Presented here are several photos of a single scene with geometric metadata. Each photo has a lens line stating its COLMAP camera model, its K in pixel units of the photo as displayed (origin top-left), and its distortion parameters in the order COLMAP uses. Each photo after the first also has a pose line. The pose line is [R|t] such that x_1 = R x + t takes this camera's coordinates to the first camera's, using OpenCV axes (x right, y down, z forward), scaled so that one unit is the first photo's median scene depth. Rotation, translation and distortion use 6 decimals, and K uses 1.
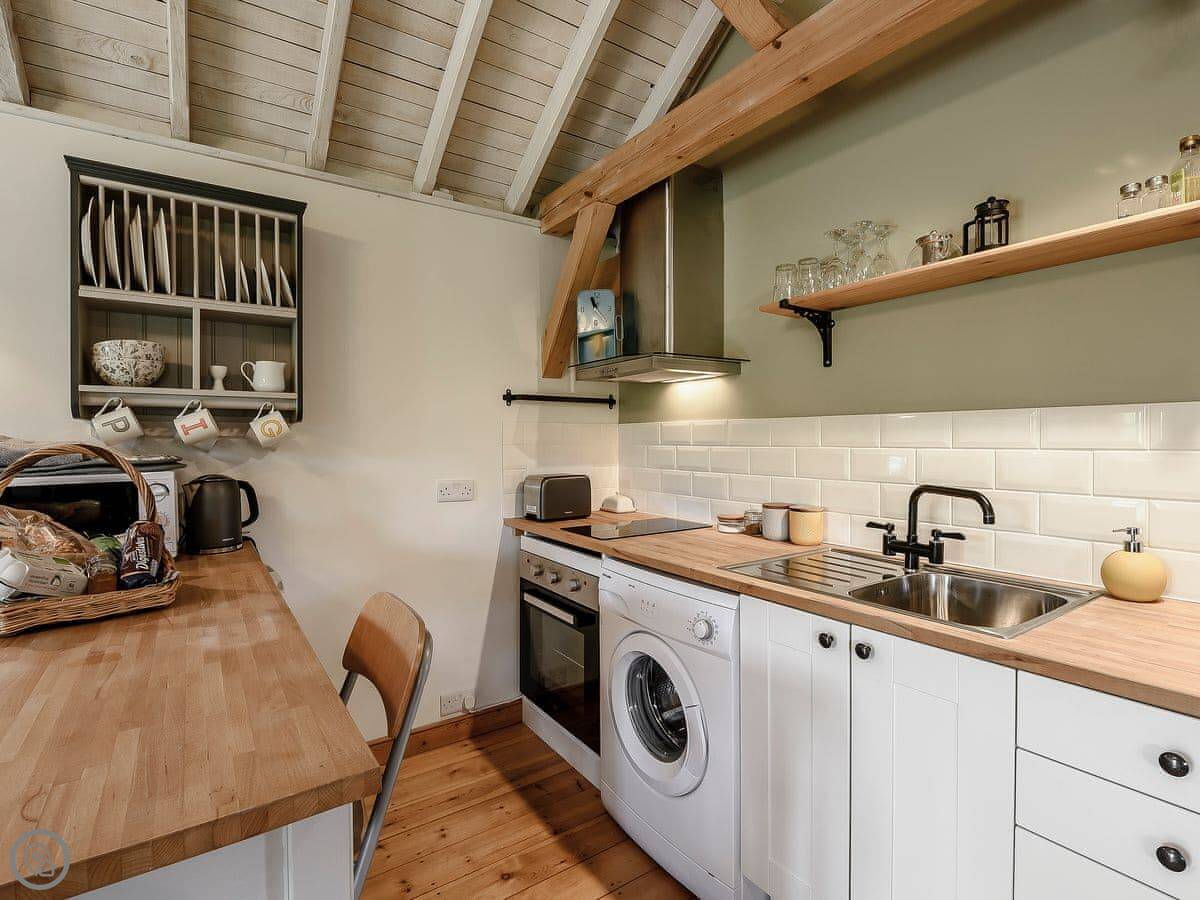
lens RADIAL K [[582.3, 0, 624.2], [0, 582.3, 442.1], [0, 0, 1]] dist [0.001850, 0.000543]
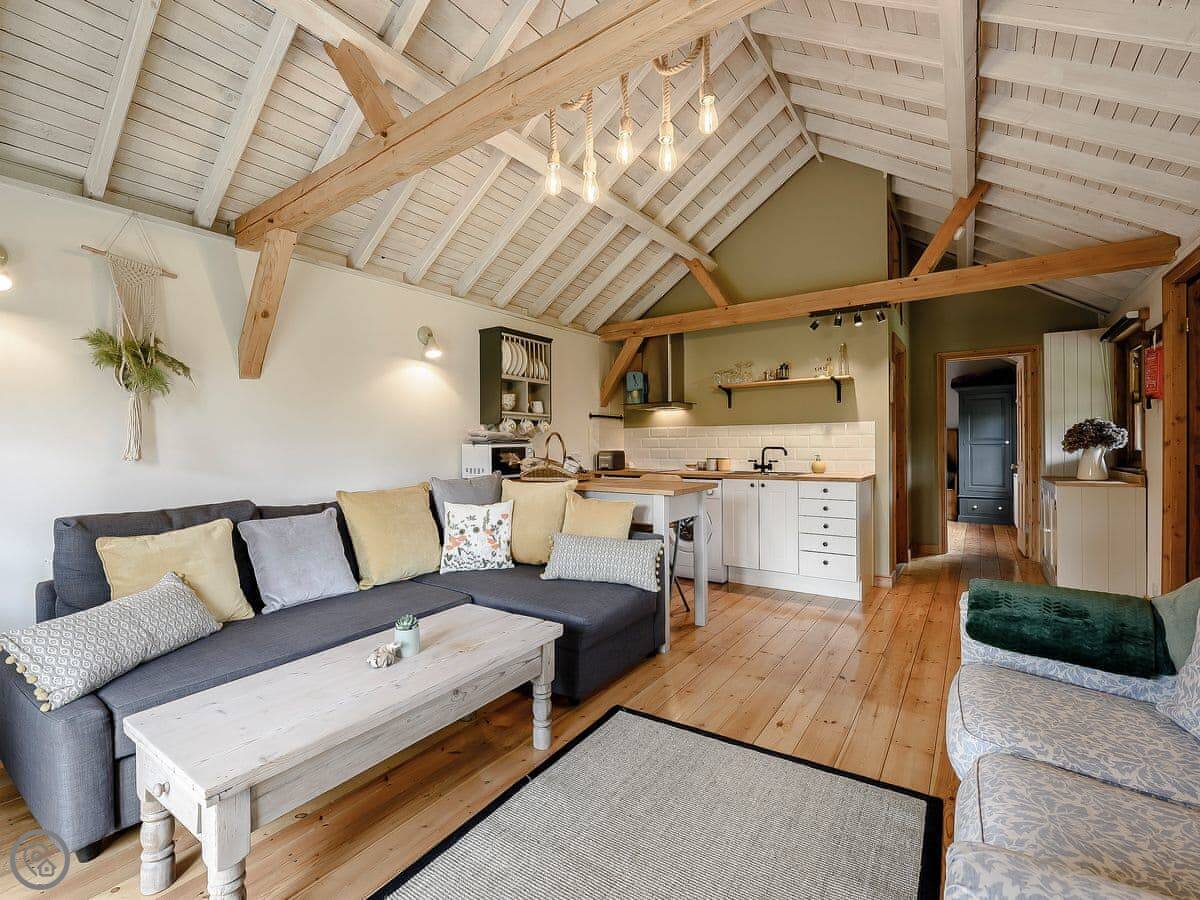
lens RADIAL K [[555.0, 0, 602.9], [0, 555.0, 447.5], [0, 0, 1]] dist [-0.001370, -0.001437]
pose [[0.940292, 0.000514, 0.340370, -1.147568], [0.001918, 0.999975, -0.006808, 0.077121], [-0.340365, 0.007054, 0.940267, -1.320300]]
